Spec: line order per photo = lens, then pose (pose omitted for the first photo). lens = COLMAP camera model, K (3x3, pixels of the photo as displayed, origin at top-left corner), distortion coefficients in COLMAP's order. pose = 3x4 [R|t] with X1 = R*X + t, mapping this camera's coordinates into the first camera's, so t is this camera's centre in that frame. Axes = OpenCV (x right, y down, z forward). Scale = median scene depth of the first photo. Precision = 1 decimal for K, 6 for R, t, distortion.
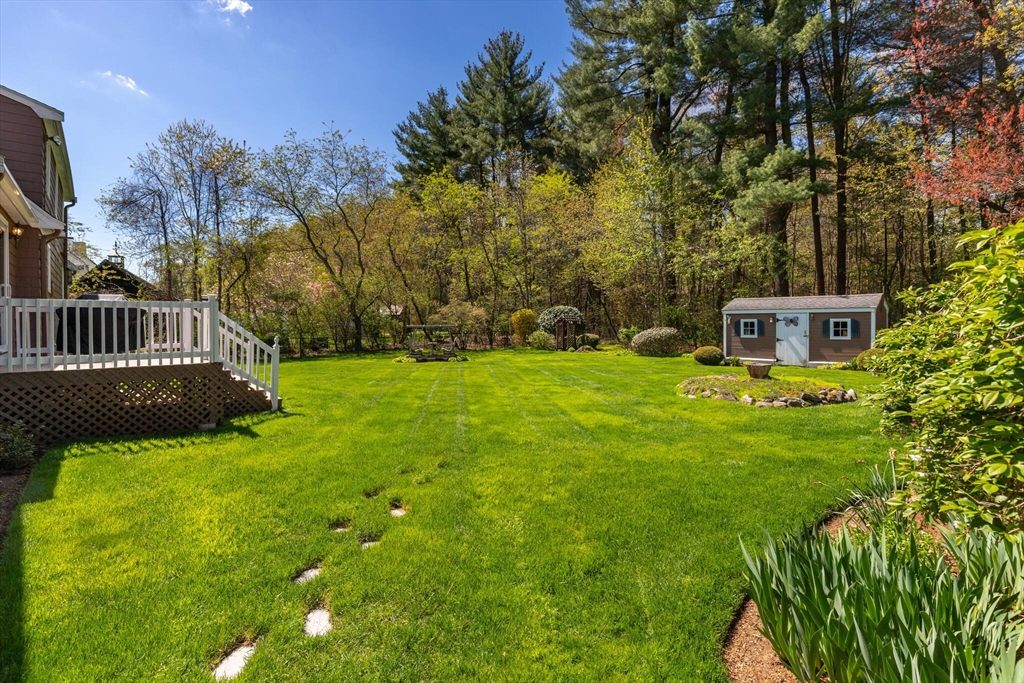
lens RADIAL K [[488.2, 0, 516.1], [0, 488.2, 323.1], [0, 0, 1]] dist [0.000808, -0.000035]
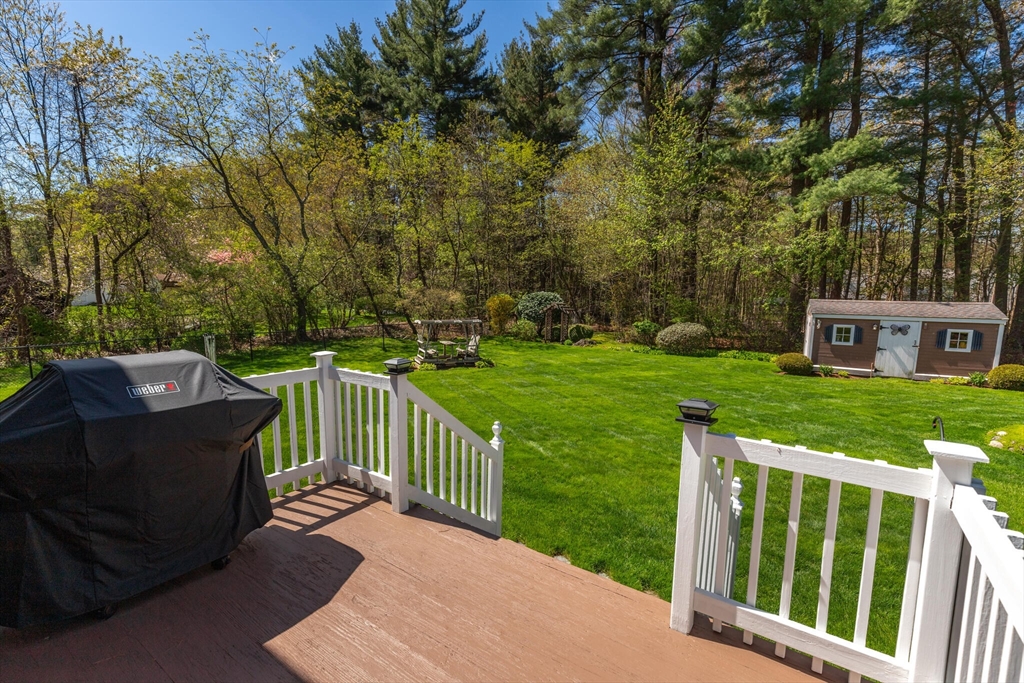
lens RADIAL K [[457.7, 0, 518.2], [0, 457.7, 347.8], [0, 0, 1]] dist [0.003007, 0.000474]
pose [[0.964509, -0.008723, 0.263905, -0.302204], [-0.021507, 0.993538, 0.111440, -0.042690], [-0.263172, -0.113161, 0.958089, 0.300753]]
